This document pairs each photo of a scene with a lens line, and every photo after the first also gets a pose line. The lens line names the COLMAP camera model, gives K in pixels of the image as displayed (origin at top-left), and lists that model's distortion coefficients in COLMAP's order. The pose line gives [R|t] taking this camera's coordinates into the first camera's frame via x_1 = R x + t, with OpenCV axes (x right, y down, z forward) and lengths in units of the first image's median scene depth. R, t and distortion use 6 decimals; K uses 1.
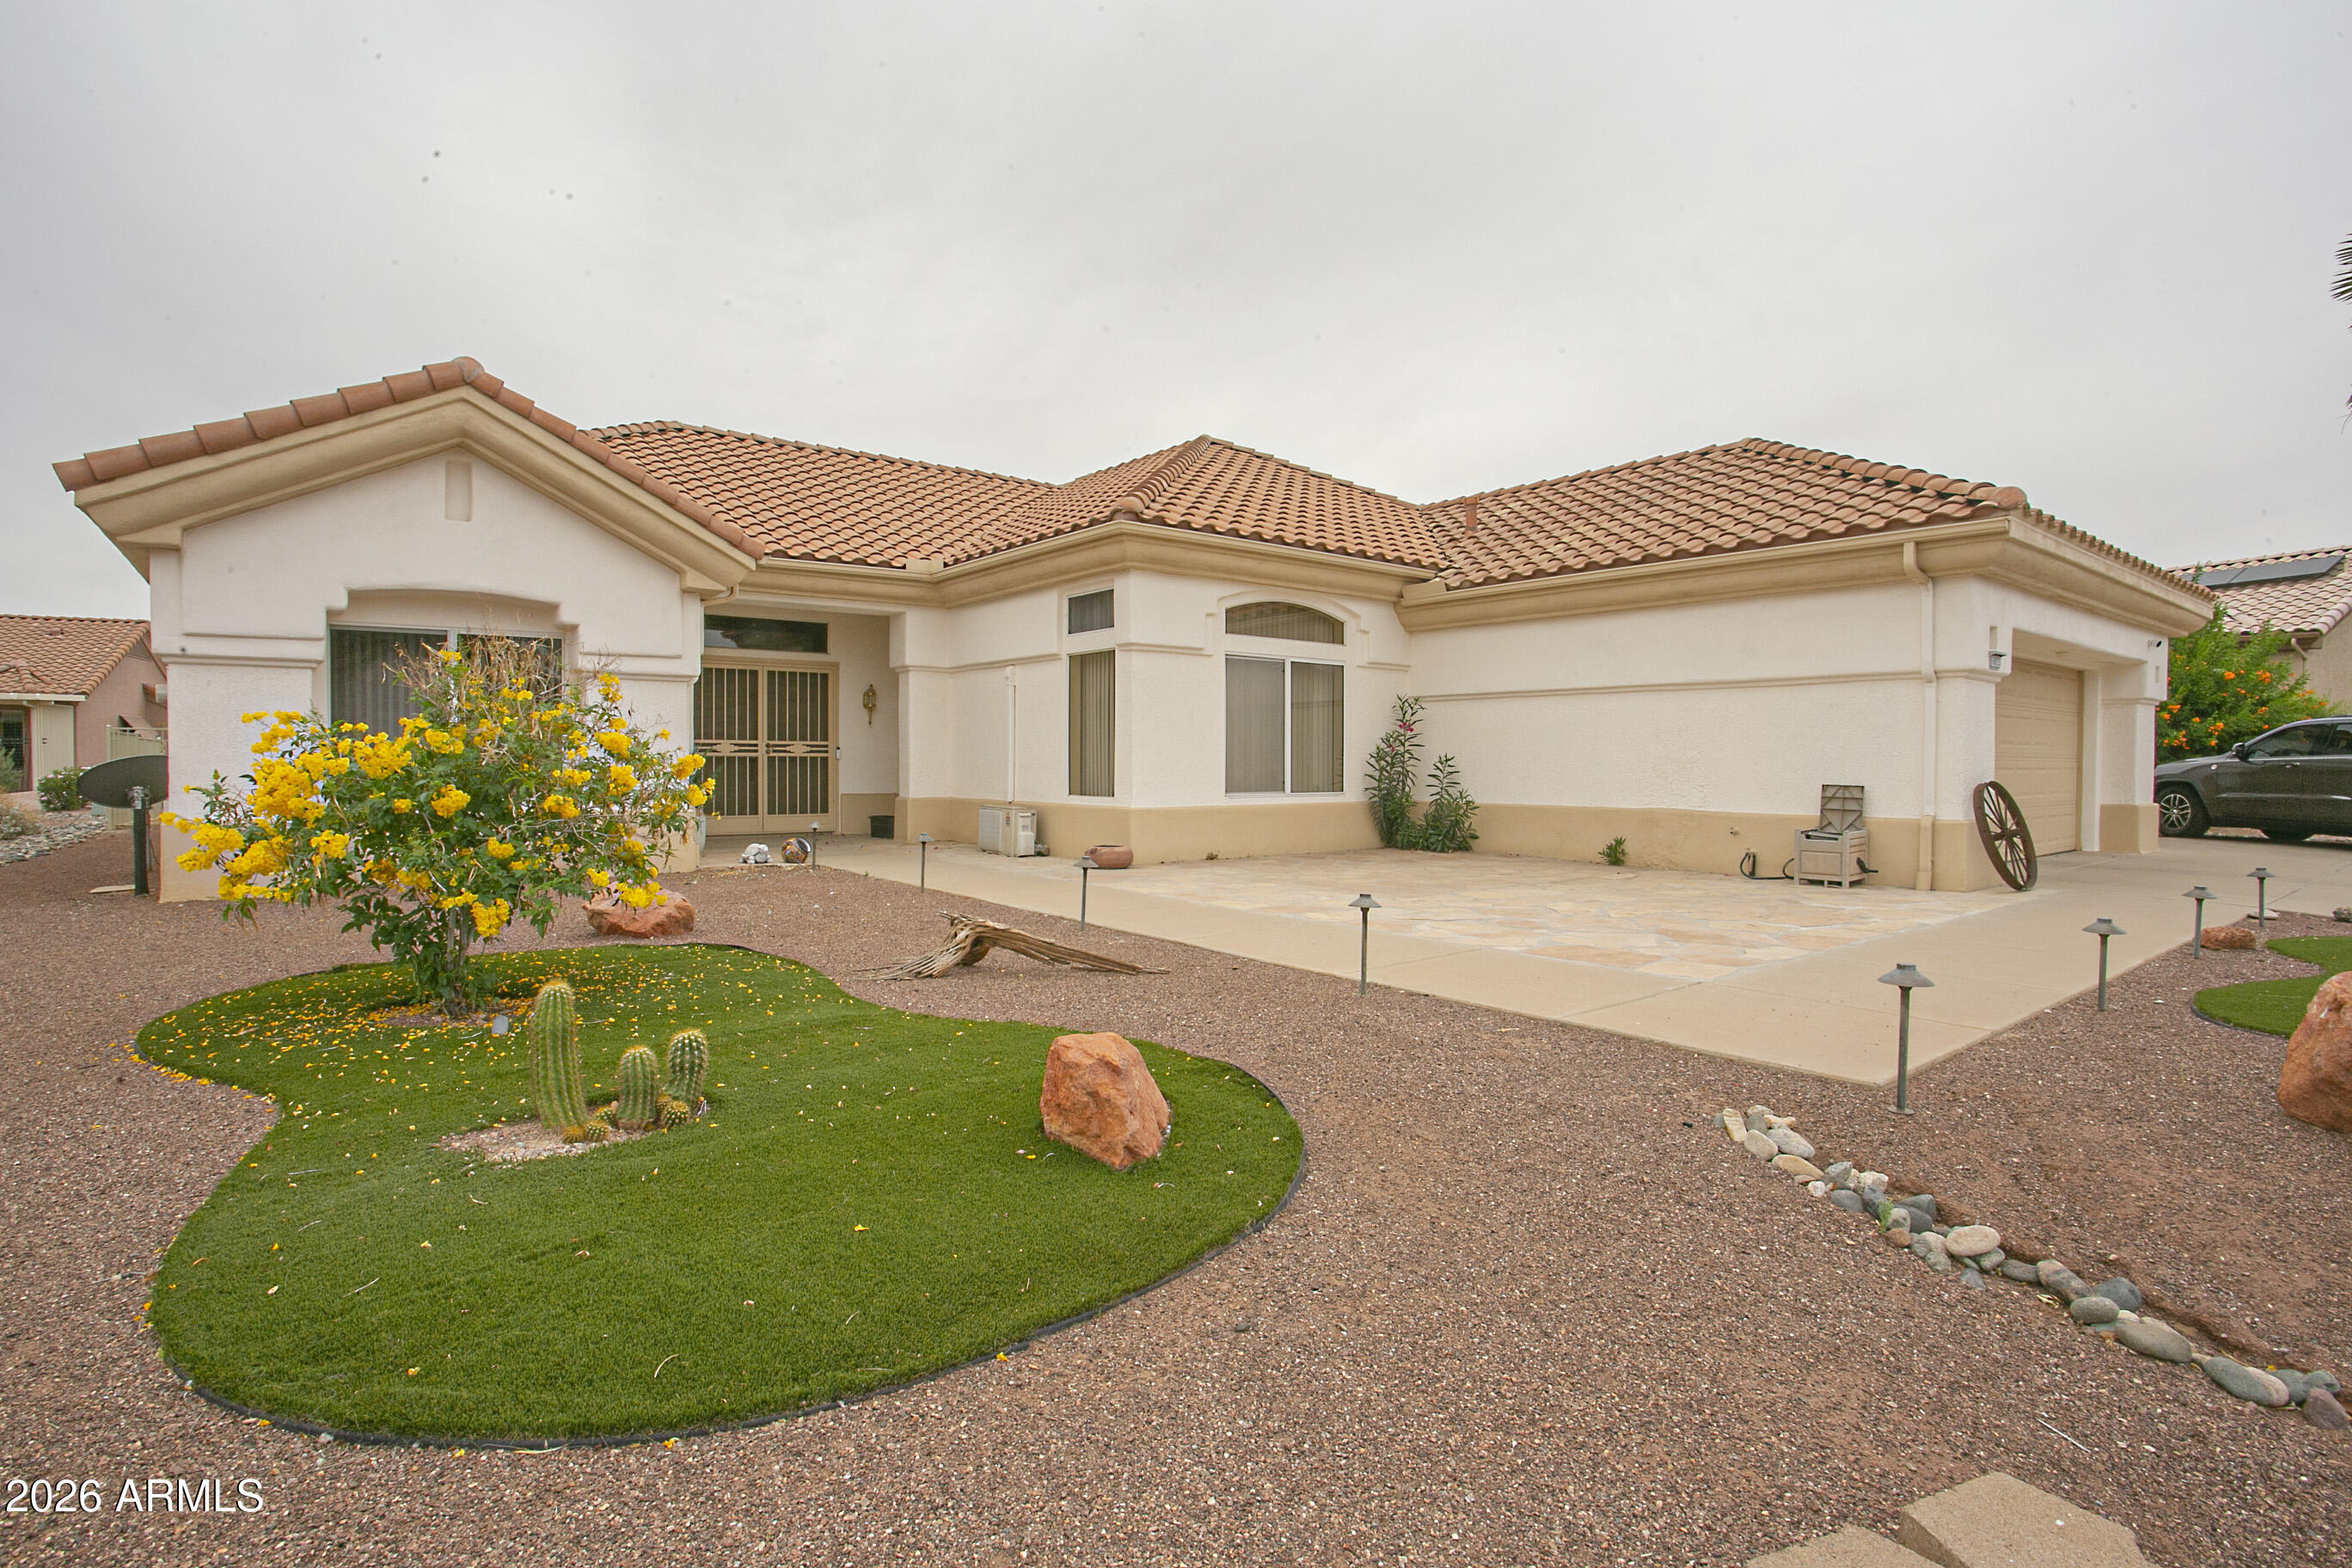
lens RADIAL K [[1149.8, 0, 1157.3], [0, 1149.8, 780.4], [0, 0, 1]] dist [-0.080622, 0.040294]
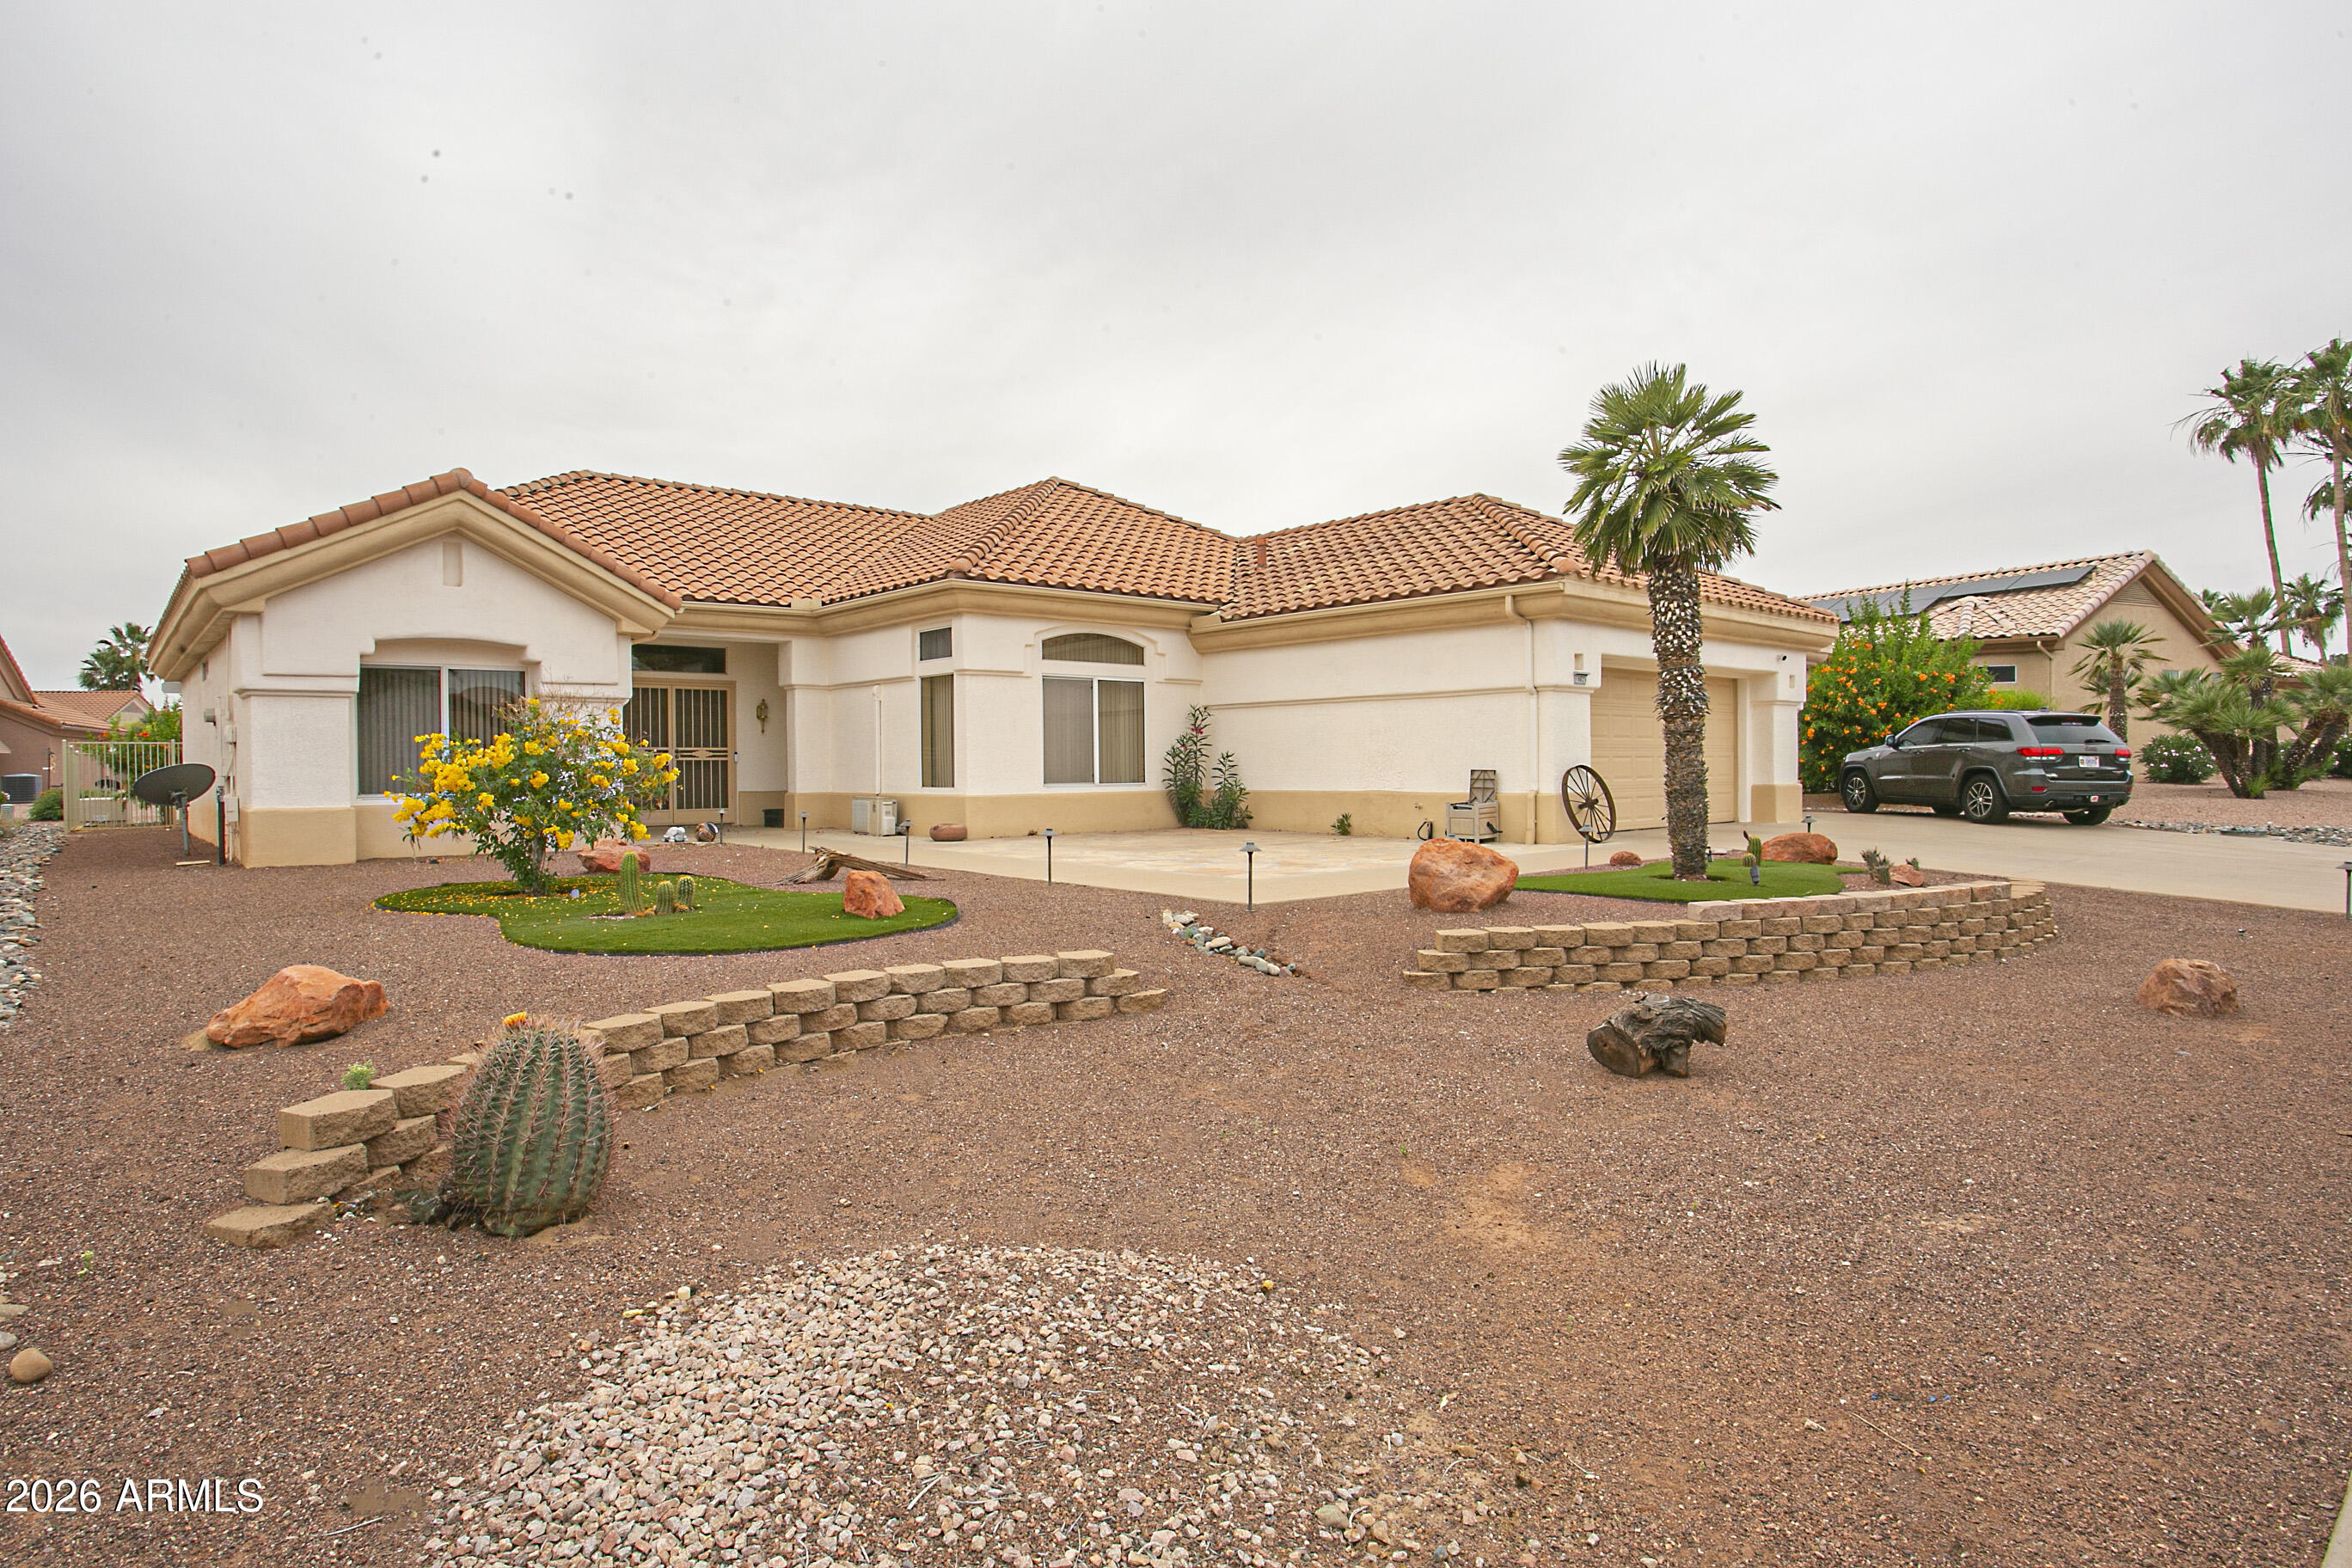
lens RADIAL K [[1361.8, 0, 1176.0], [0, 1361.8, 784.0], [0, 0, 1]] dist [-0.056432, 0.000668]
pose [[0.998538, -0.012940, 0.052481, 0.123062], [0.013201, 0.999902, -0.004632, 0.019637], [-0.052416, 0.005318, 0.998611, -0.510191]]
